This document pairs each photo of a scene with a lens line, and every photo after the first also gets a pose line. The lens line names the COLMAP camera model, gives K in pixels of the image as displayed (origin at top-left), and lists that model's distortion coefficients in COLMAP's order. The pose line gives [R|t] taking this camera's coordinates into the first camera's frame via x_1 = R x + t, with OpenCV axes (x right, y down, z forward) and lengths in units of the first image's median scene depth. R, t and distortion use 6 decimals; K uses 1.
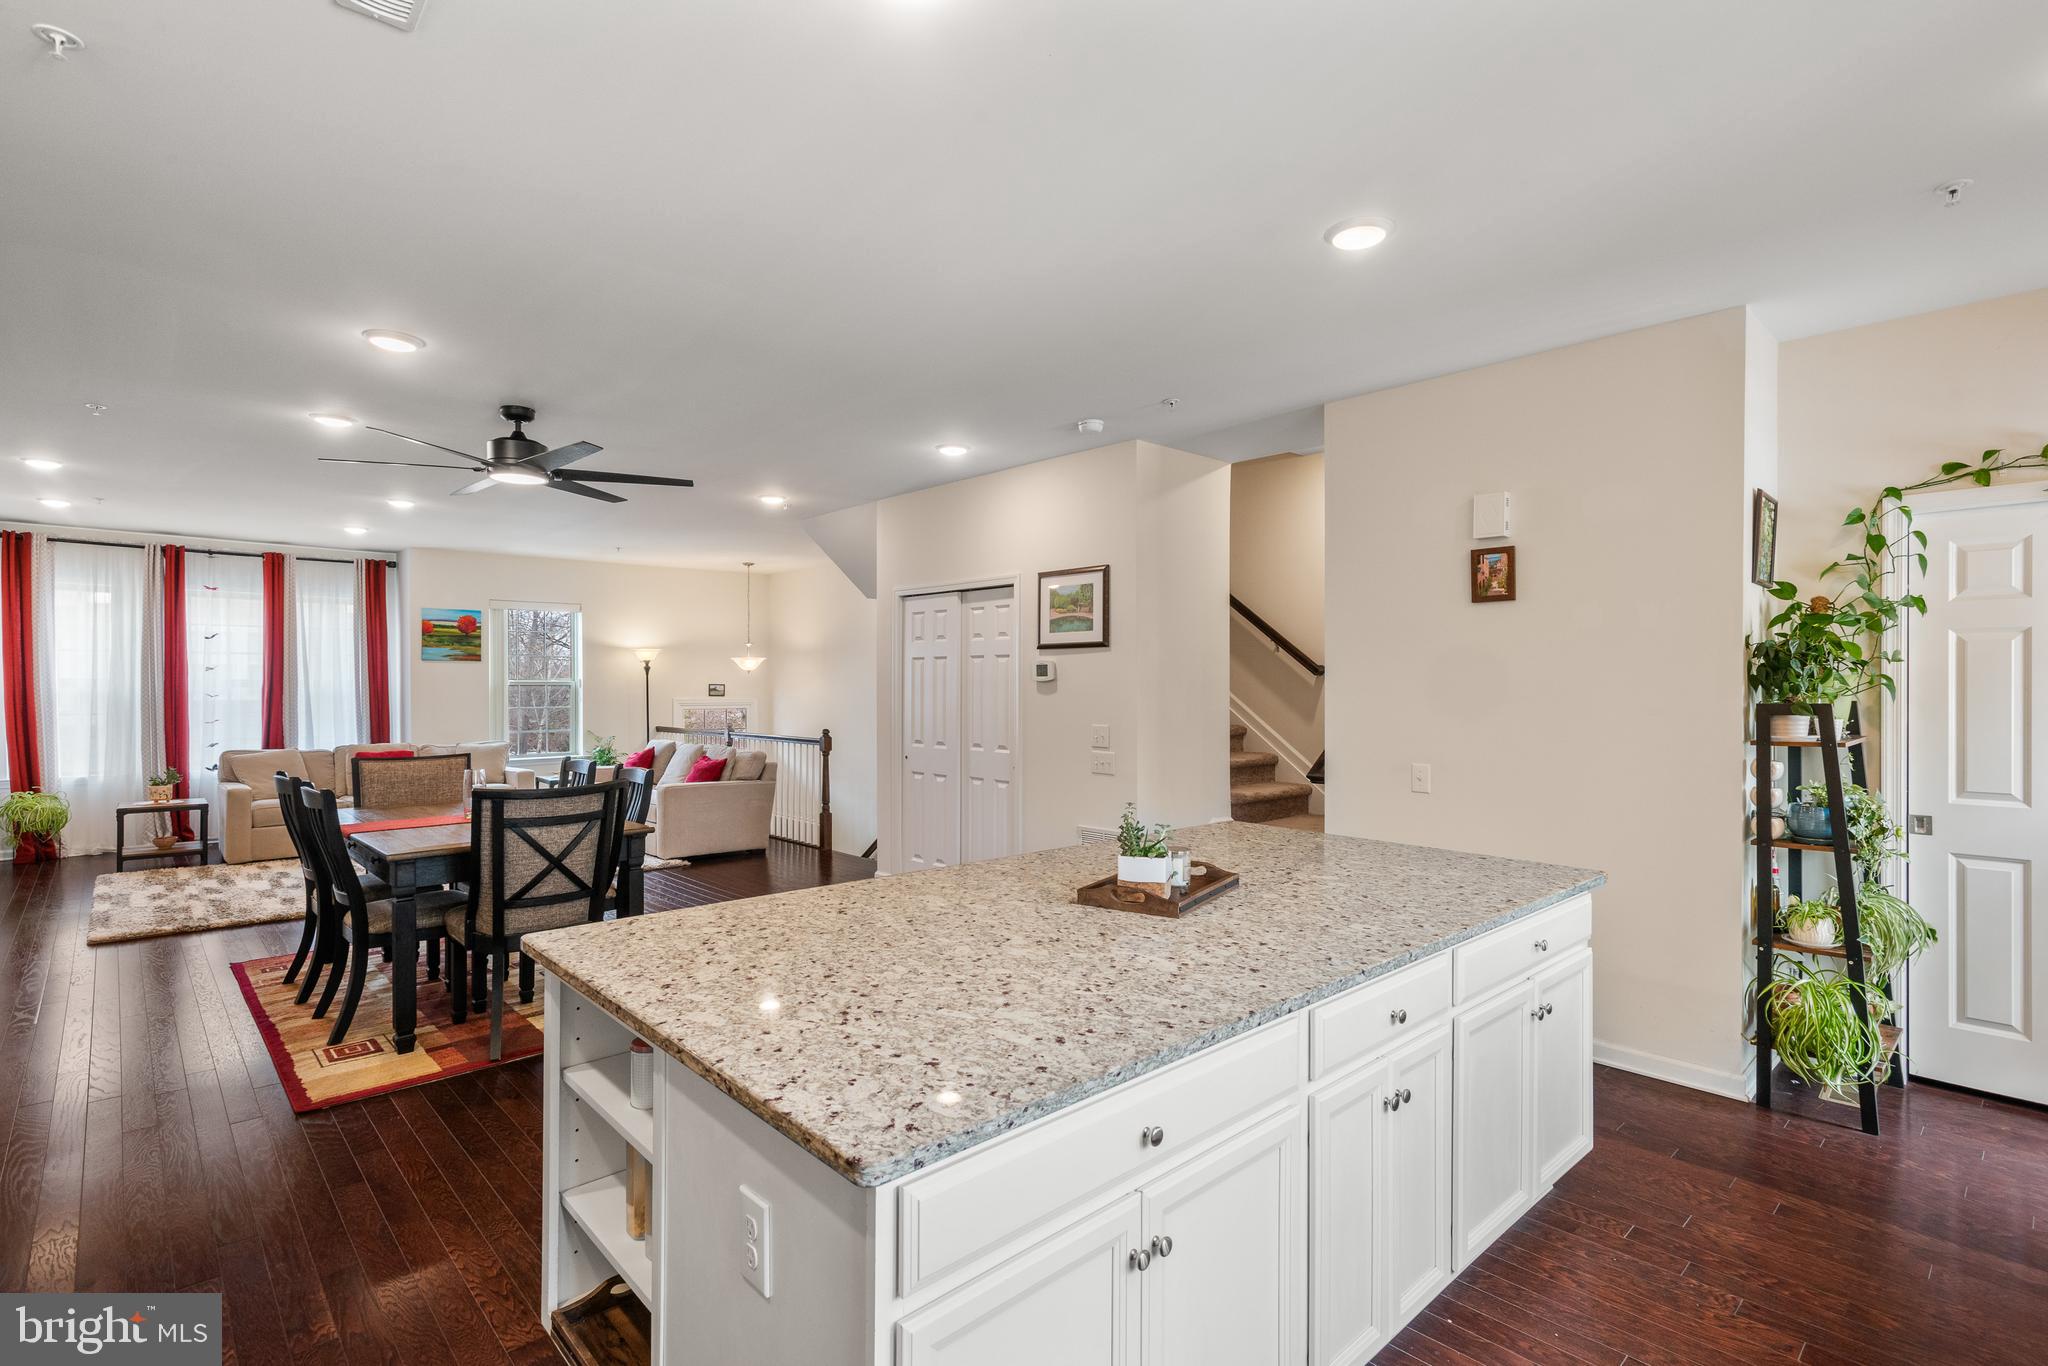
lens RADIAL K [[970.6, 0, 1026.8], [0, 970.6, 685.5], [0, 0, 1]] dist [0.026762, -0.009108]
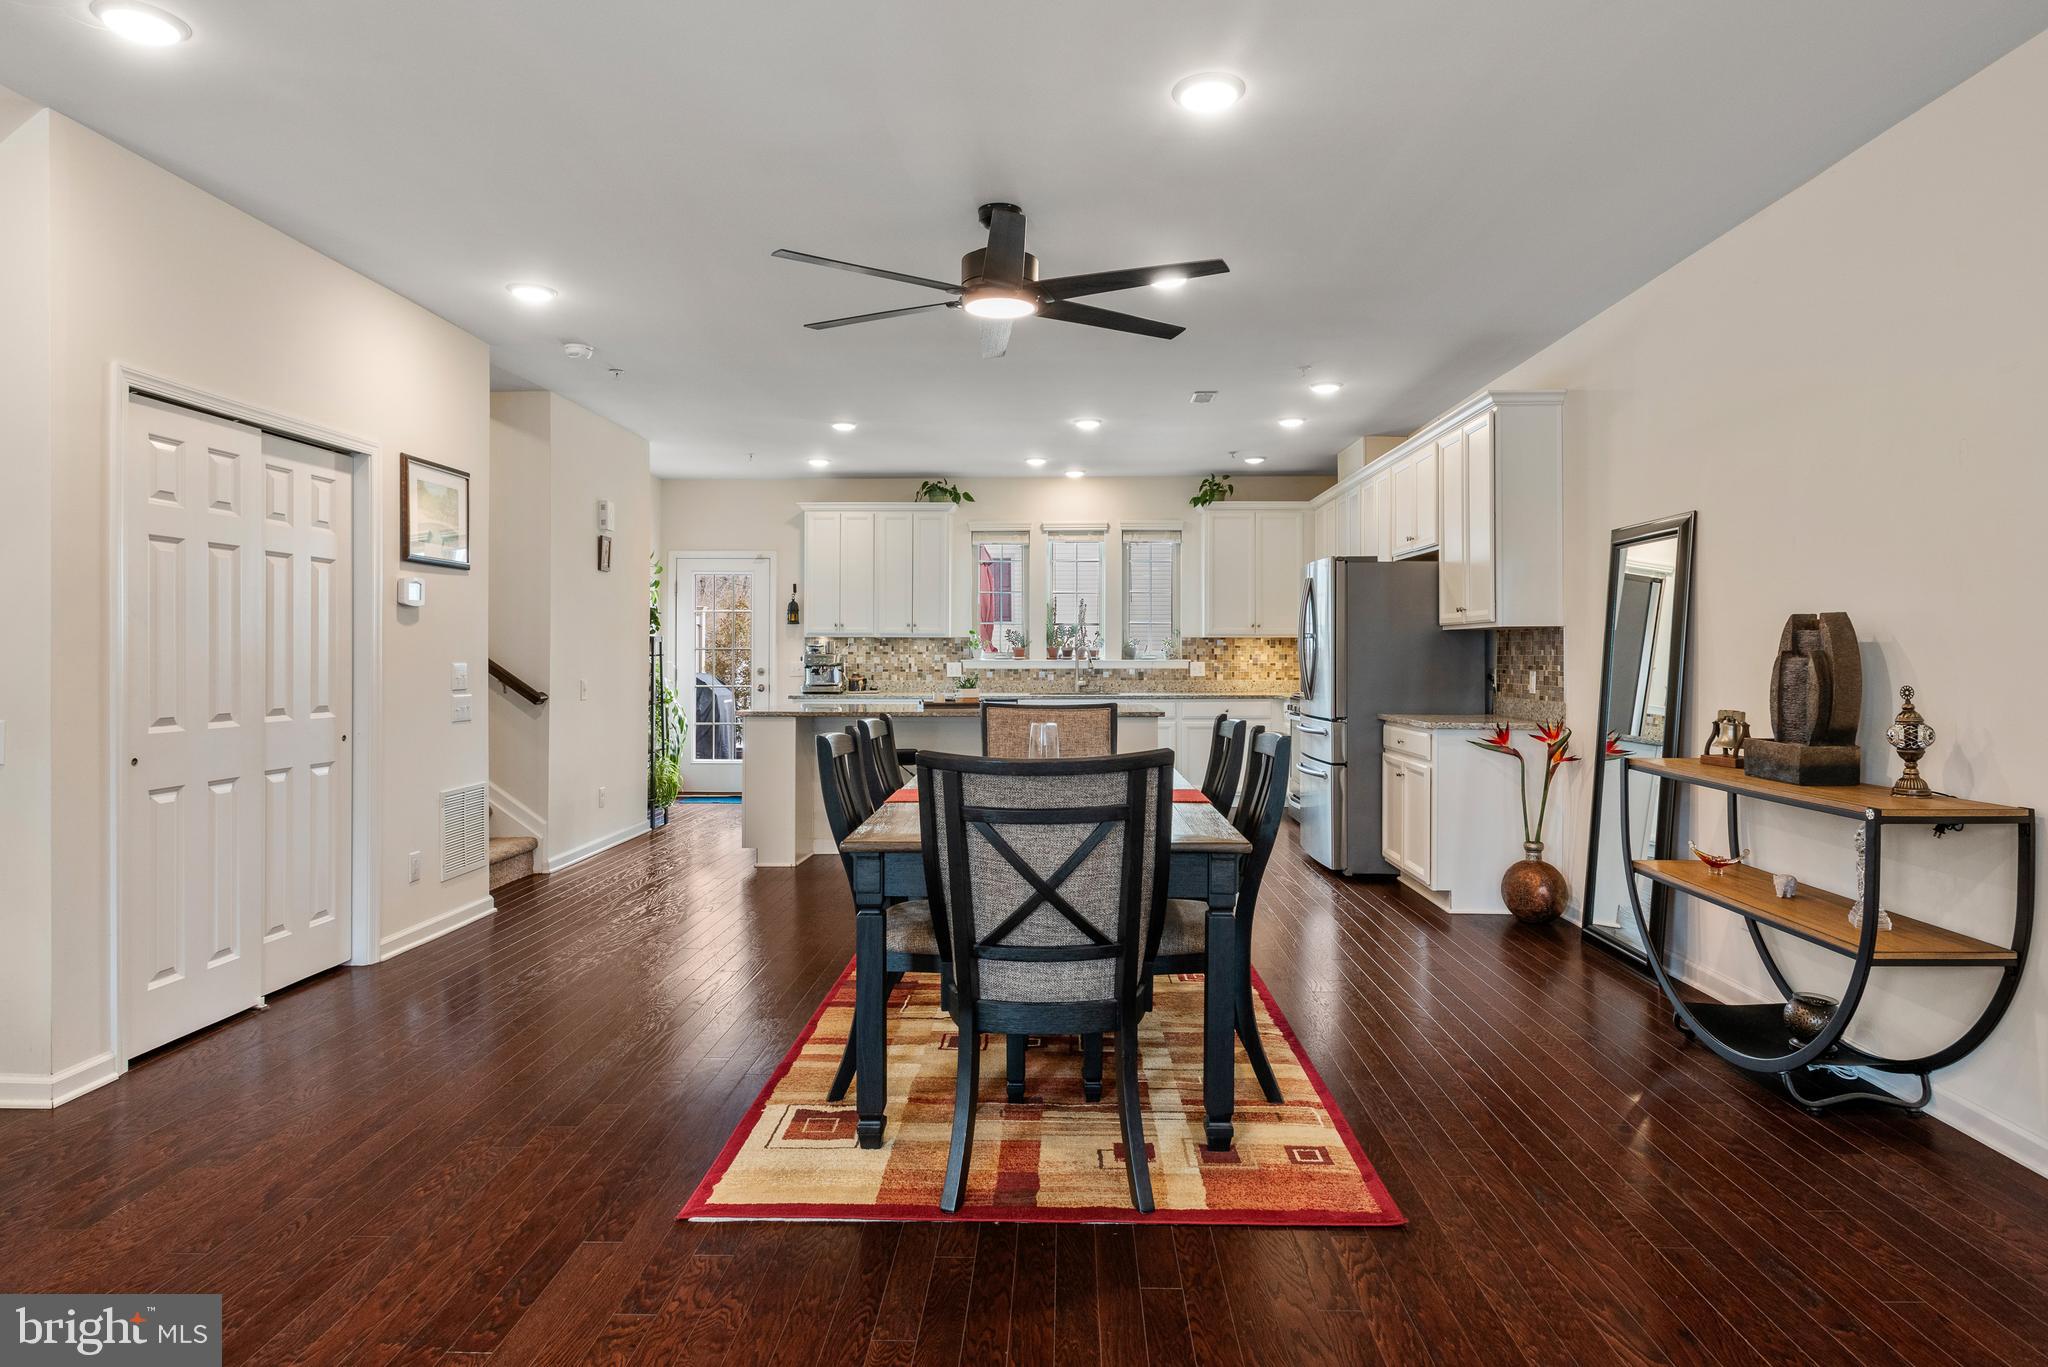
lens RADIAL K [[1172.2, 0, 1035.9], [0, 1172.2, 647.8], [0, 0, 1]] dist [0.010449, -0.000021]
pose [[-0.713323, 0.003081, 0.700828, -0.727159], [0.001836, 0.999995, -0.002527, 0.023124], [-0.700833, -0.000516, -0.713325, 1.019550]]
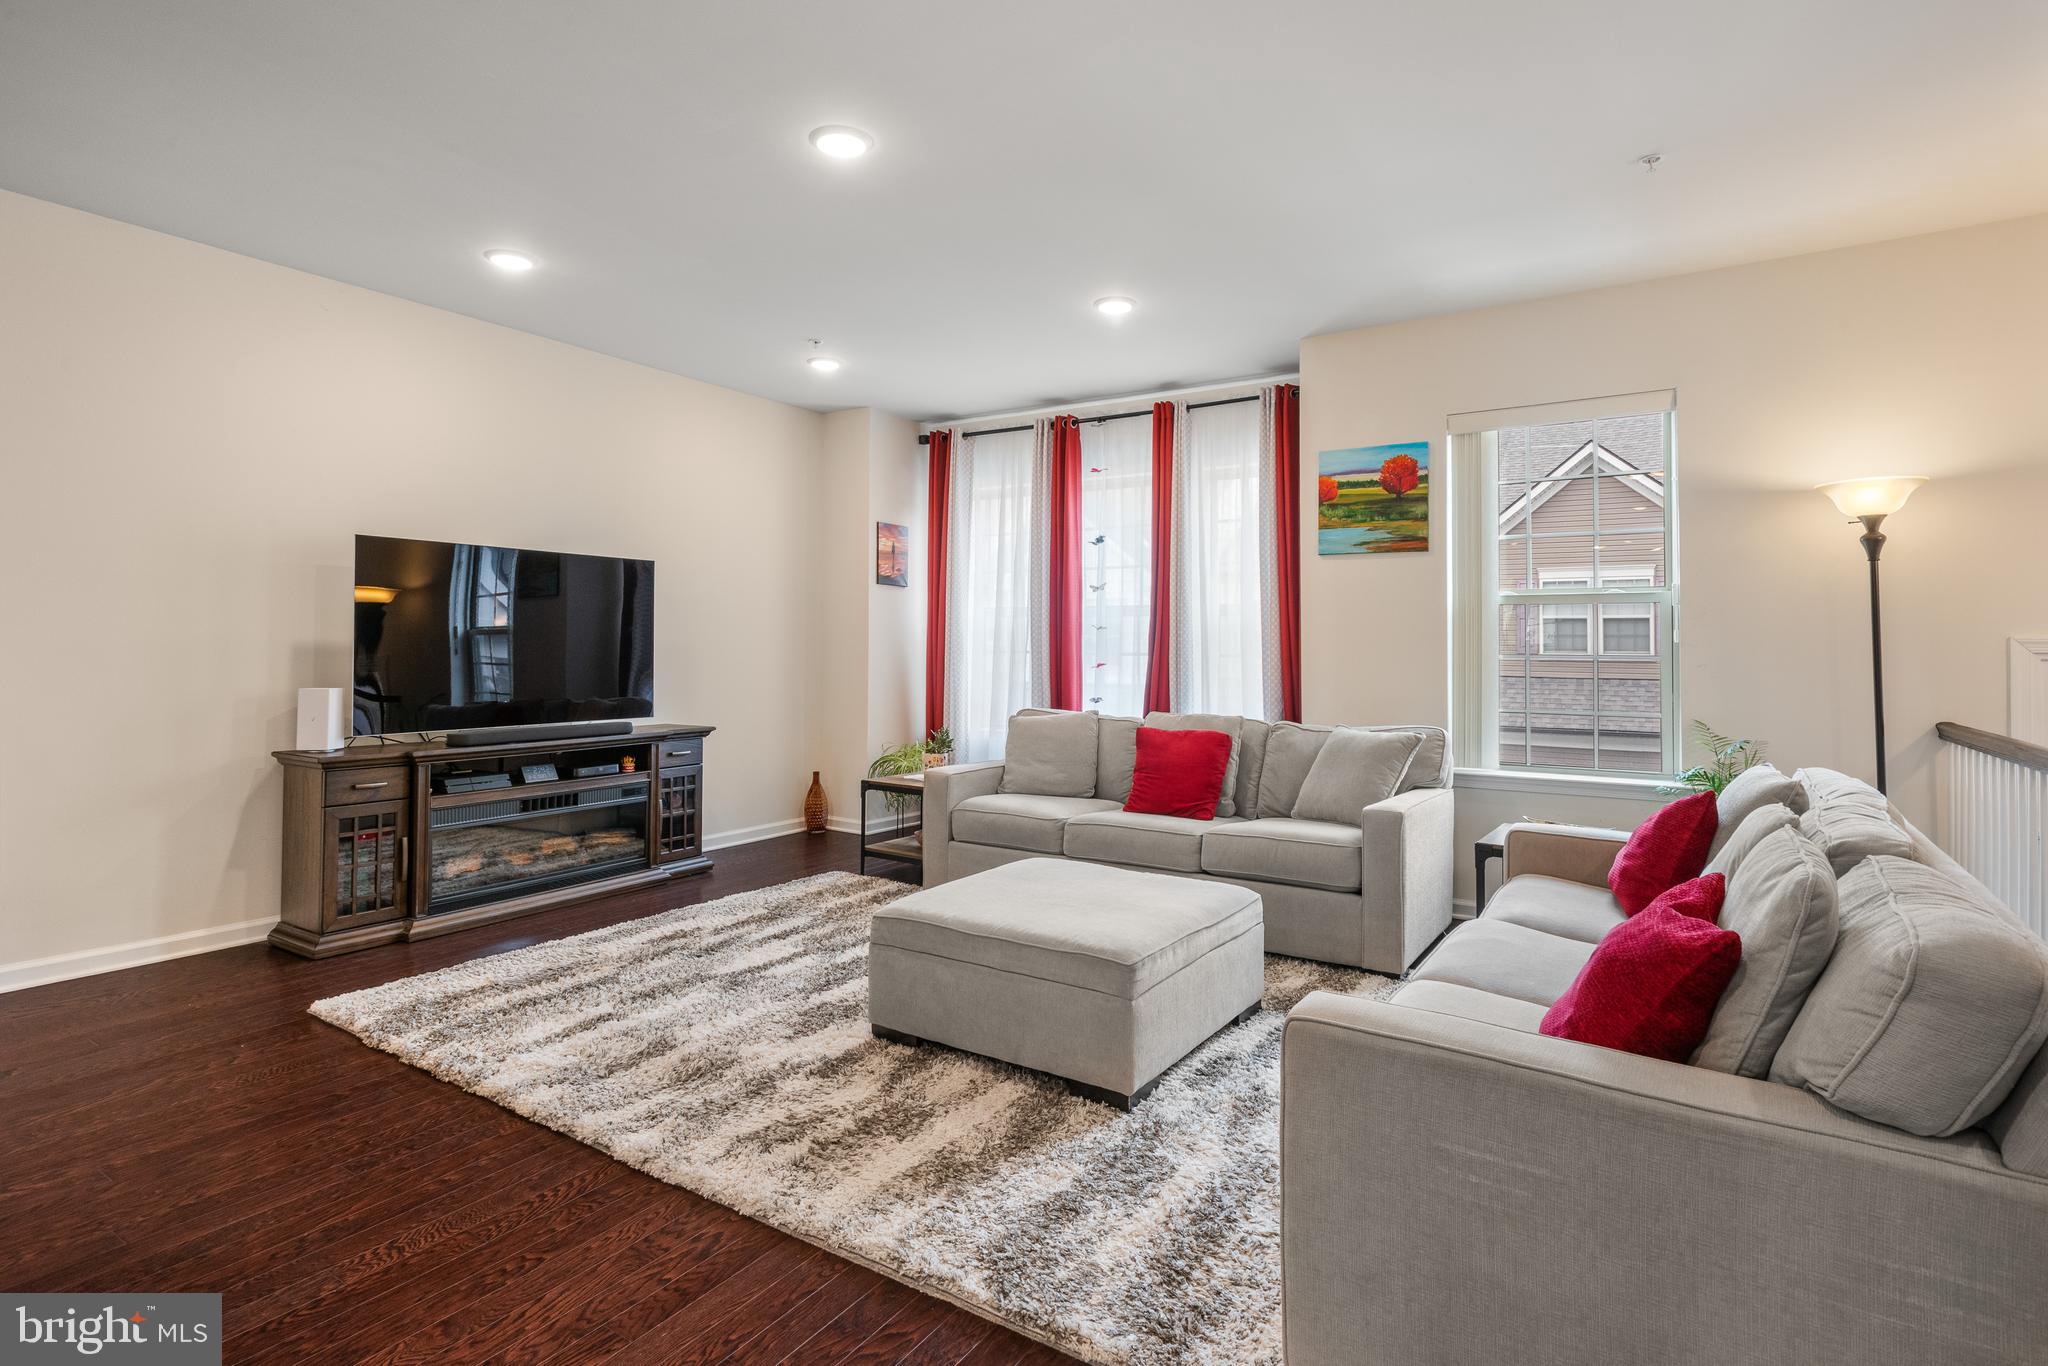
lens RADIAL K [[1014.7, 0, 1023.1], [0, 1014.7, 633.2], [0, 0, 1]] dist [0.003389, 0.000010]
pose [[0.244375, -0.011970, -0.969607, -0.190781], [-0.009243, 0.999850, -0.014673, 0.030361], [0.969637, 0.012548, 0.244228, 0.940184]]
